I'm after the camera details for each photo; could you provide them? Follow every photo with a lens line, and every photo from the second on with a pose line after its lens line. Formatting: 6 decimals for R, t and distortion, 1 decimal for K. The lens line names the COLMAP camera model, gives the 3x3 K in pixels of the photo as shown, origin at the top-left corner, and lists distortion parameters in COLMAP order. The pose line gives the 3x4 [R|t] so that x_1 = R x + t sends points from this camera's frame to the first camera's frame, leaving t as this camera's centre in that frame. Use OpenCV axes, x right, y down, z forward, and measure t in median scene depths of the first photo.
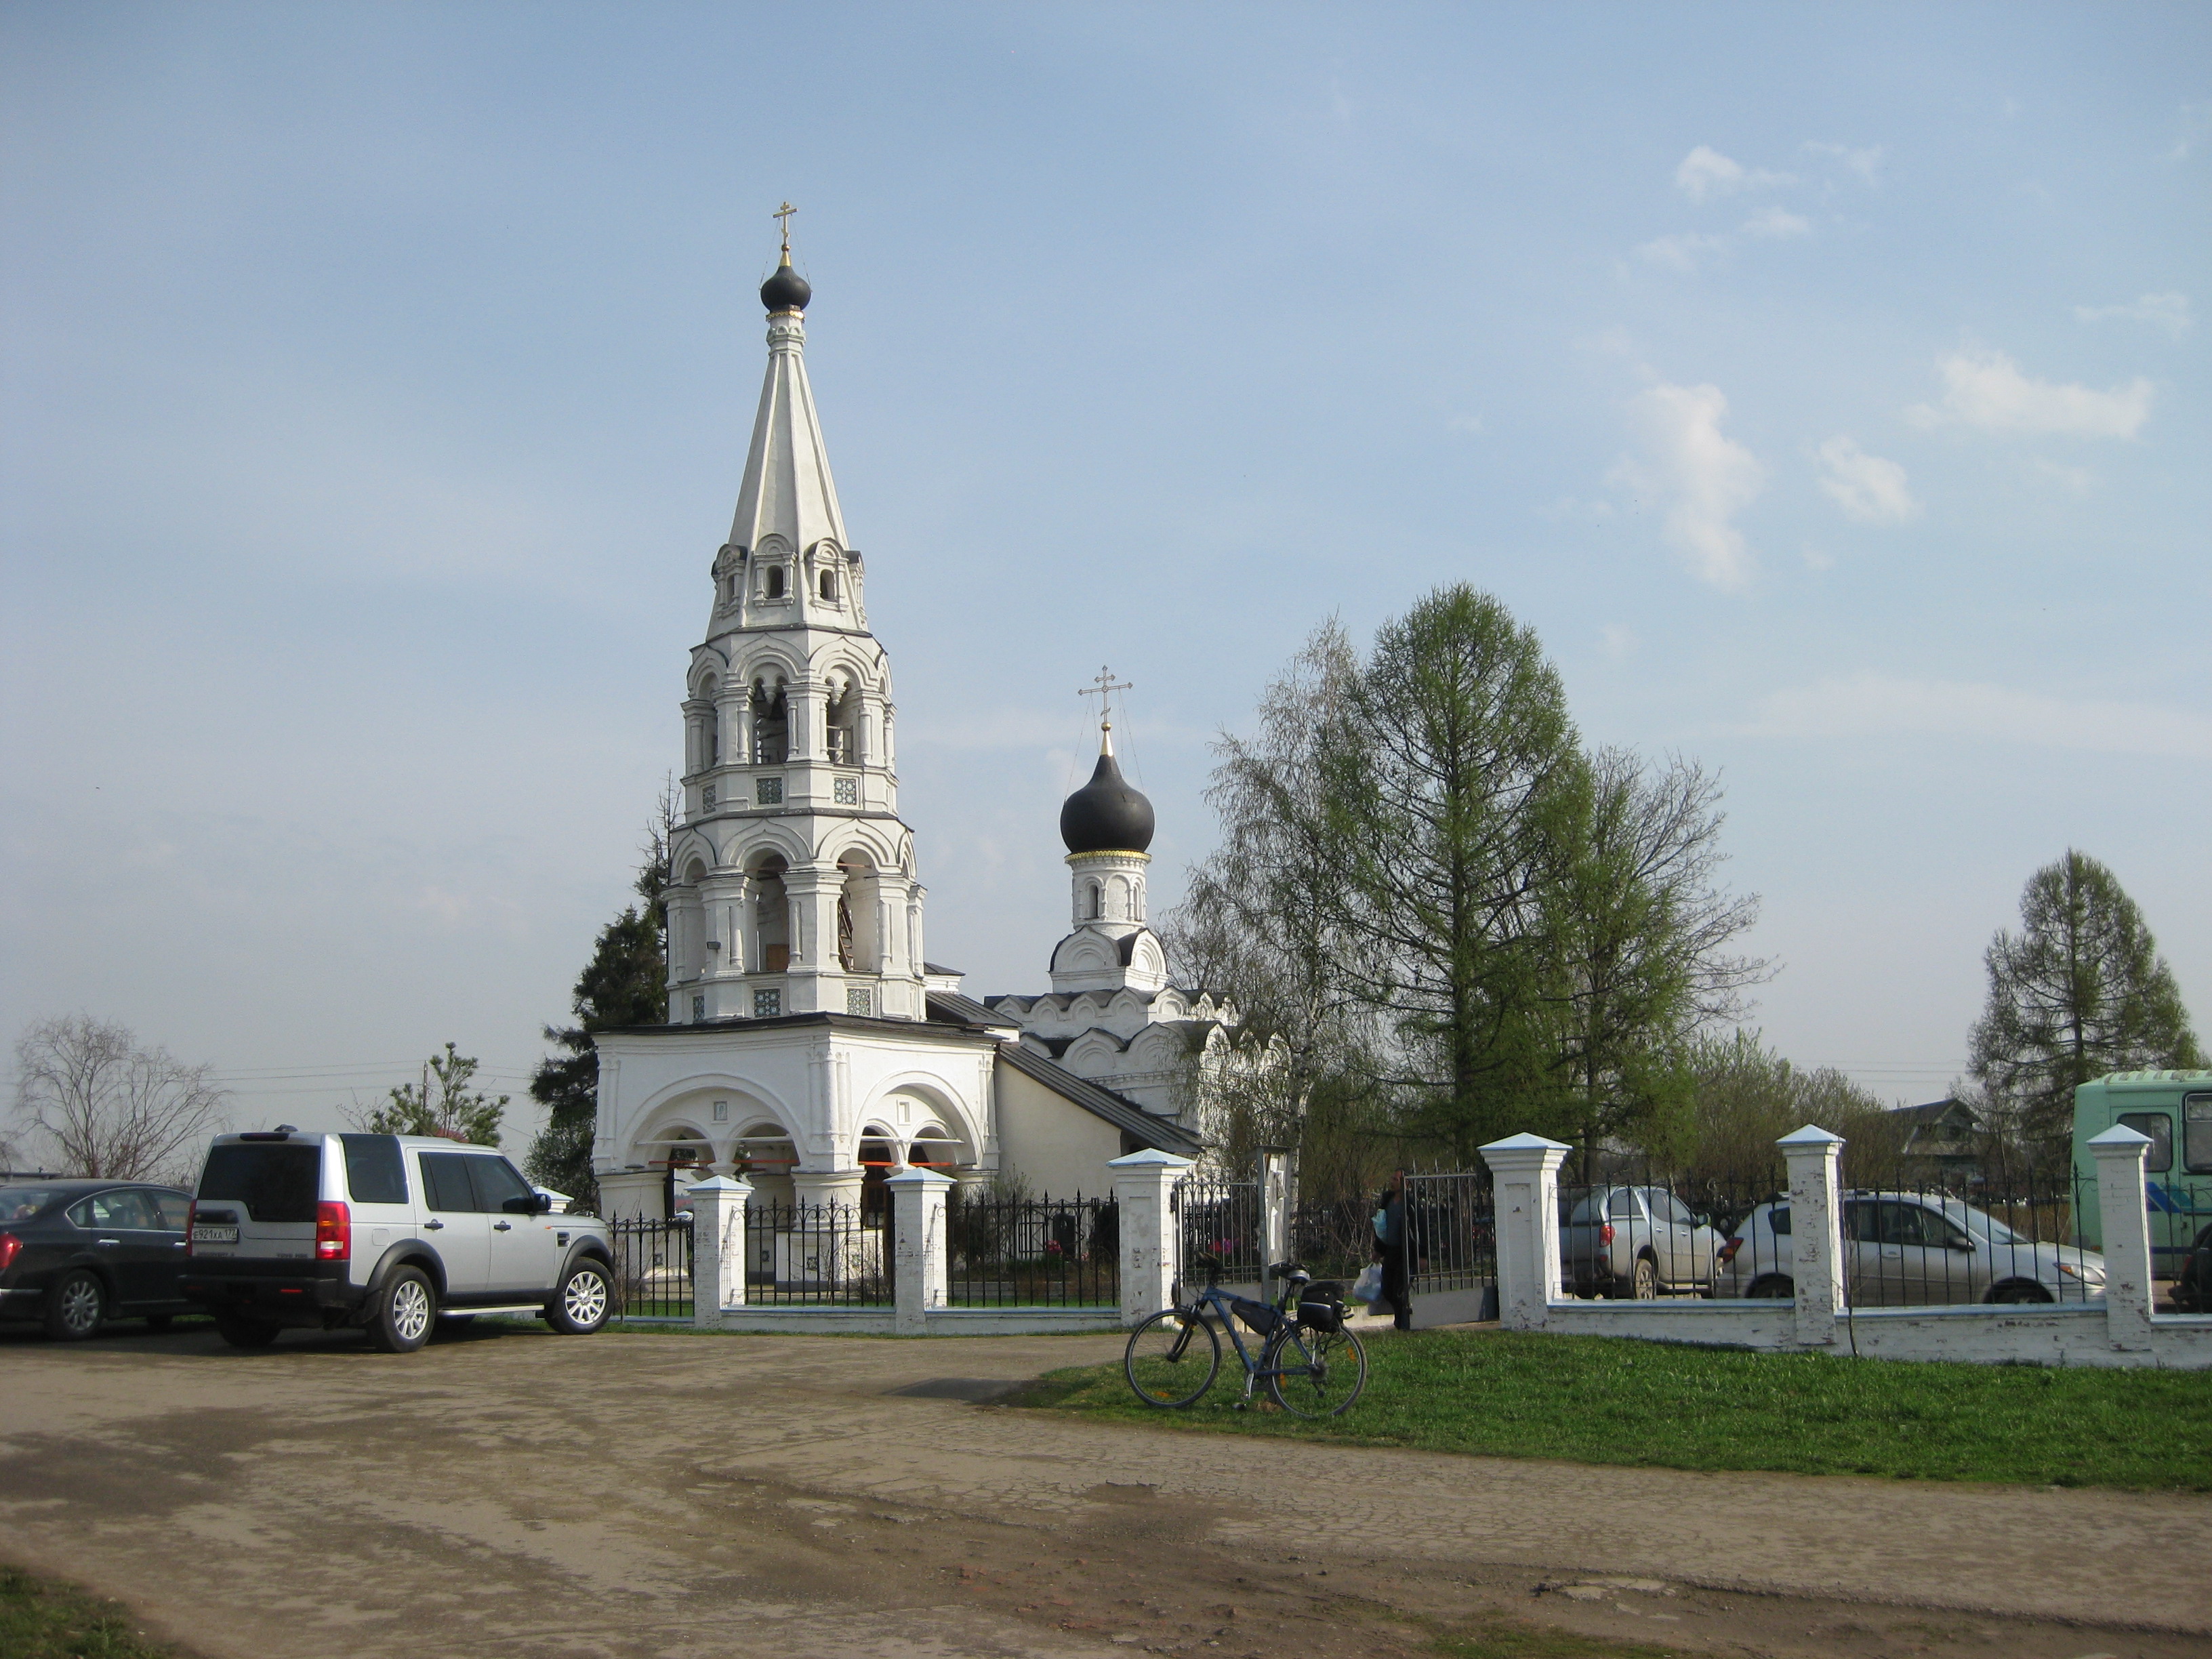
lens RADIAL K [[2635.6, 0, 1106.0], [0, 2635.6, 829.5], [0, 0, 1]] dist [-0.168325, 0.001235]
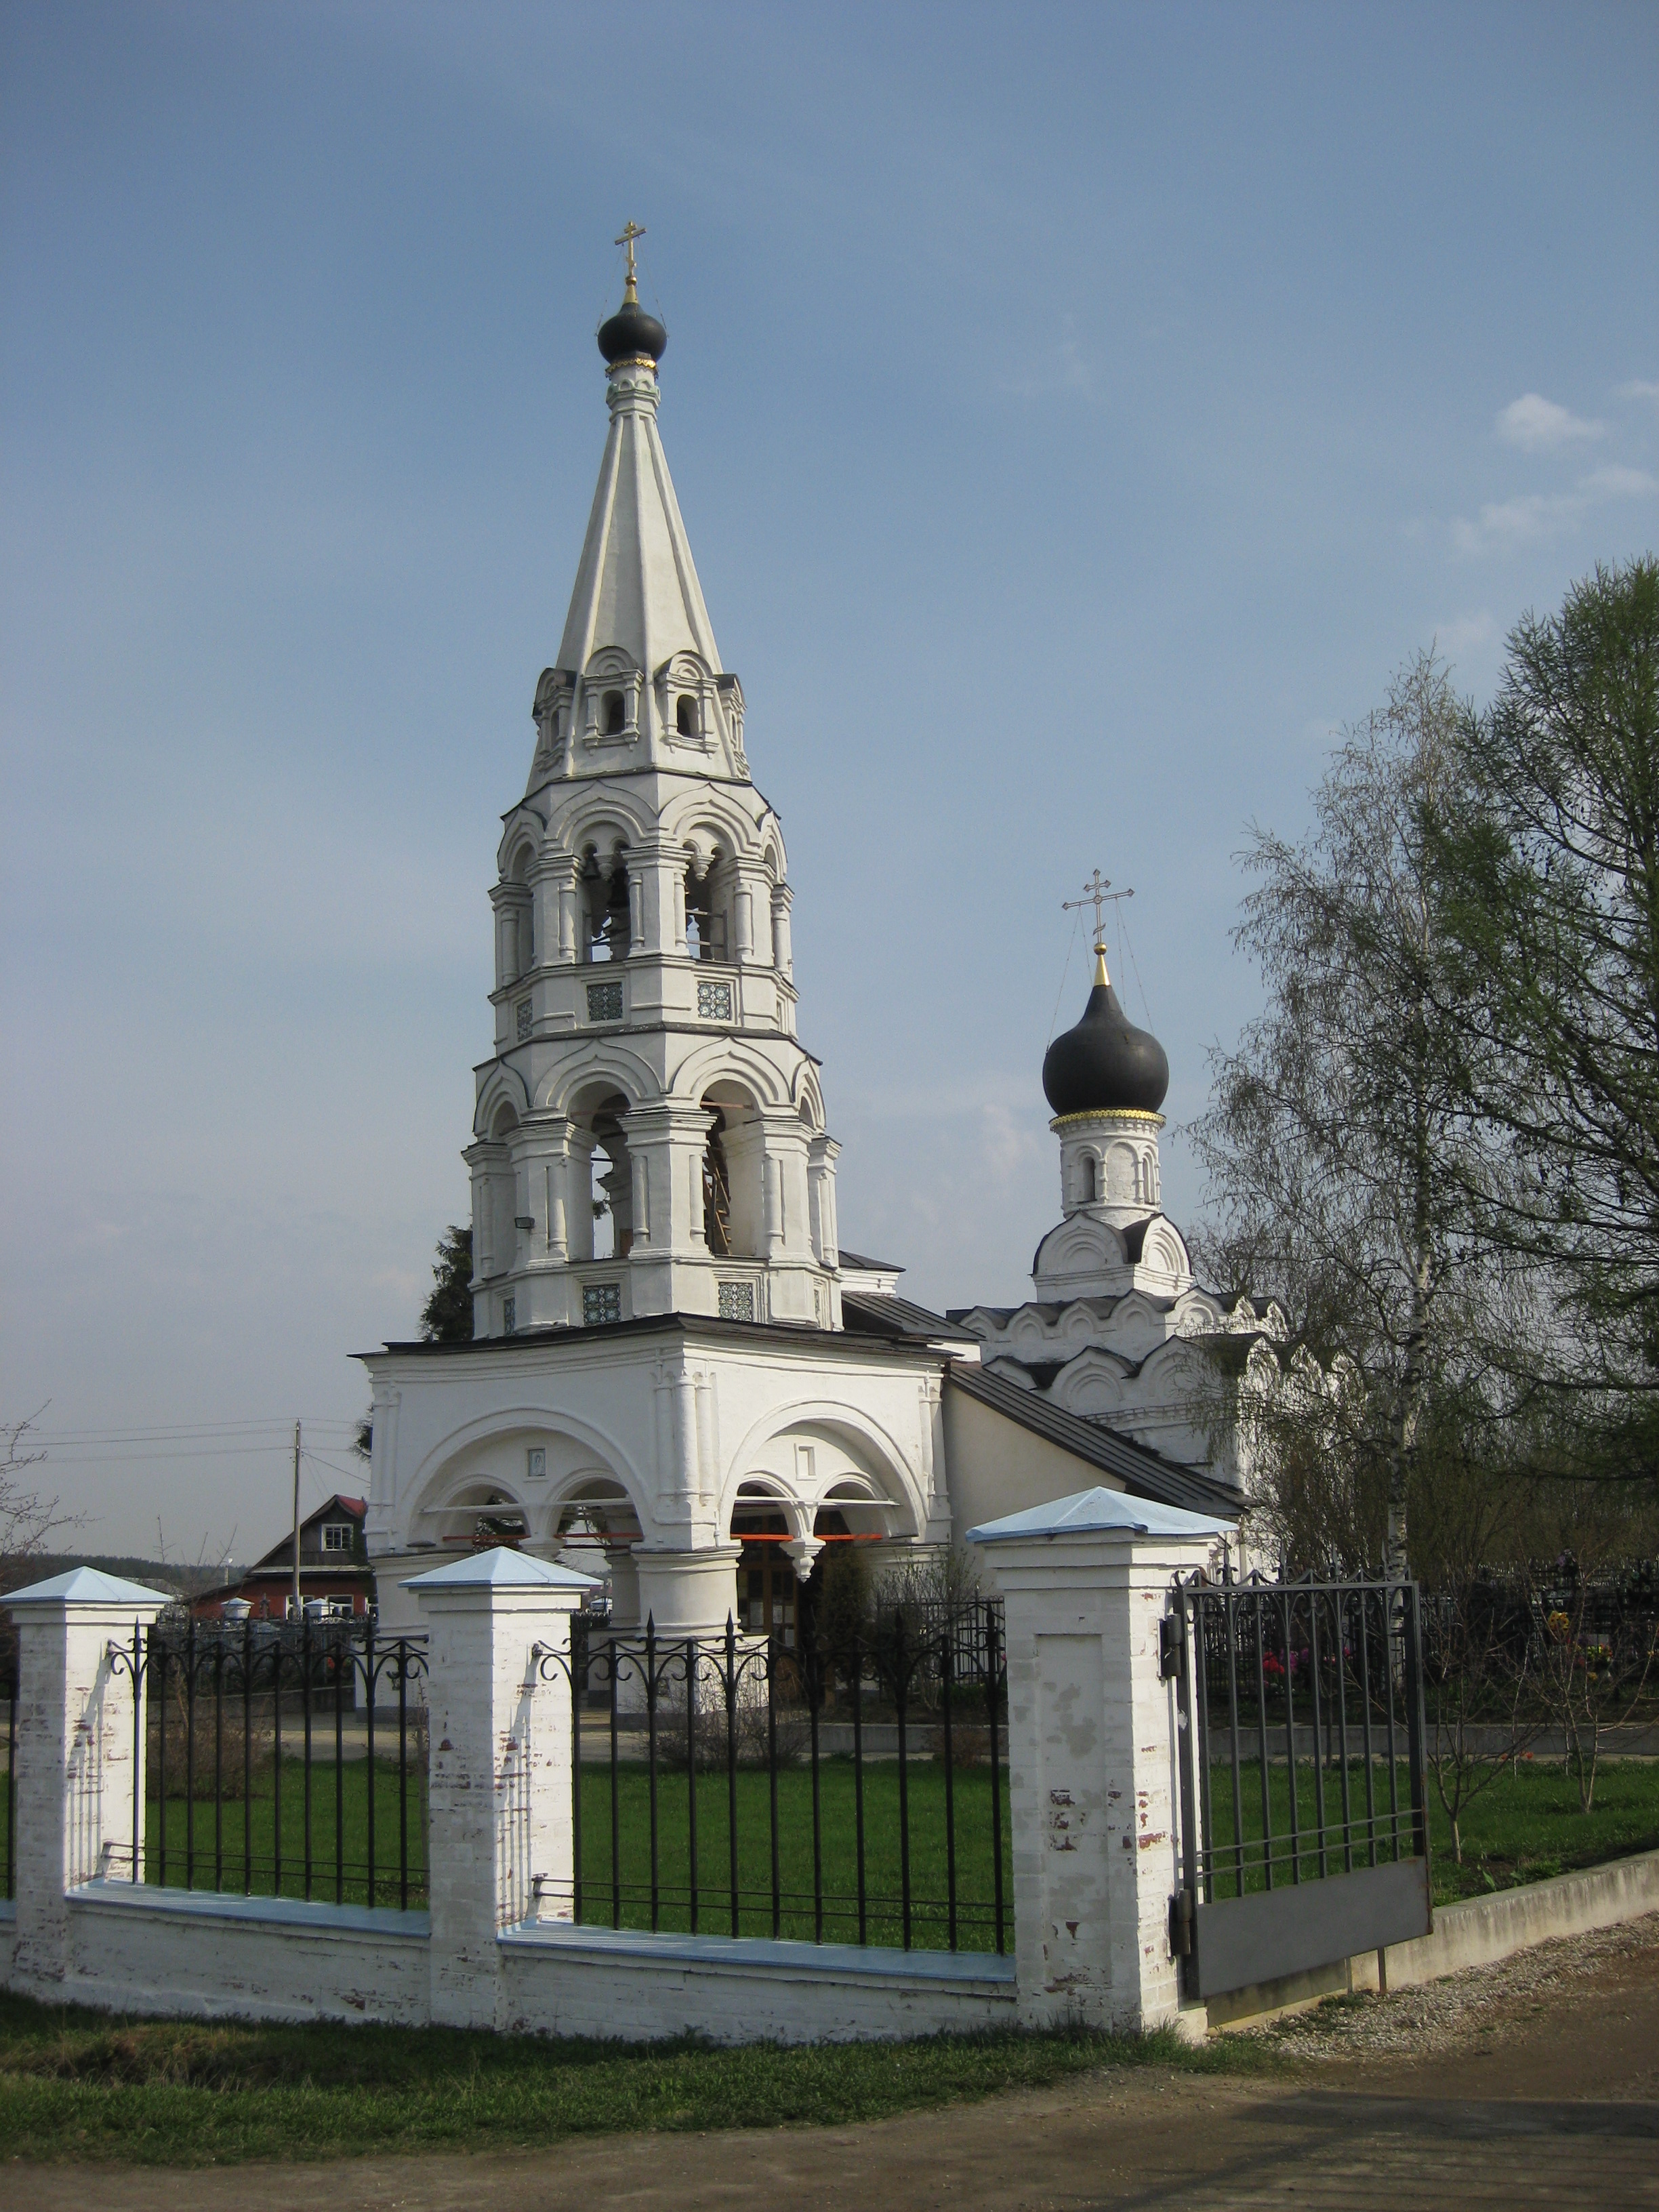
lens RADIAL K [[2635.6, 0, 829.5], [0, 2635.6, 1106.0], [0, 0, 1]] dist [-0.168325, 0.001235]
pose [[0.992952, -0.027951, -0.115170, 0.010605], [0.023851, 0.999037, -0.036825, 0.039711], [0.116088, 0.033819, 0.992663, 0.311535]]
